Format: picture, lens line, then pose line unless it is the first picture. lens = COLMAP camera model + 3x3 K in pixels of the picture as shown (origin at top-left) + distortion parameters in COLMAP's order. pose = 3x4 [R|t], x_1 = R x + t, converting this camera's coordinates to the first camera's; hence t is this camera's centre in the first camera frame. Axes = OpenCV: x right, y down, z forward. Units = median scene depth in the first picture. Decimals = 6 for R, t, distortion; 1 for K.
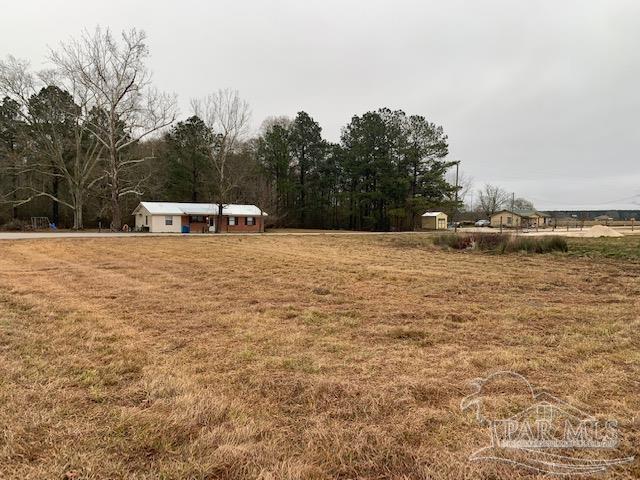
lens RADIAL K [[490.2, 0, 329.0], [0, 490.2, 238.8], [0, 0, 1]] dist [0.003858, -0.029701]
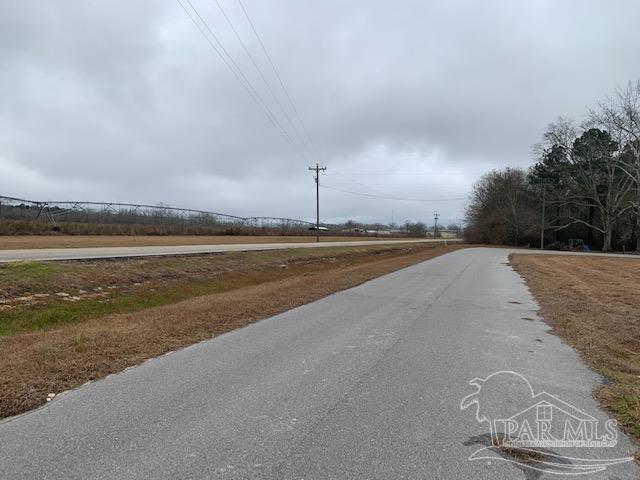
lens RADIAL K [[490.2, 0, 329.0], [0, 490.2, 238.8], [0, 0, 1]] dist [0.003858, -0.029701]
pose [[0.531127, 0.025263, -0.846915, 0.290234], [-0.064989, 0.997825, -0.010993, 0.017819], [0.844796, 0.060879, 0.531614, -0.424942]]
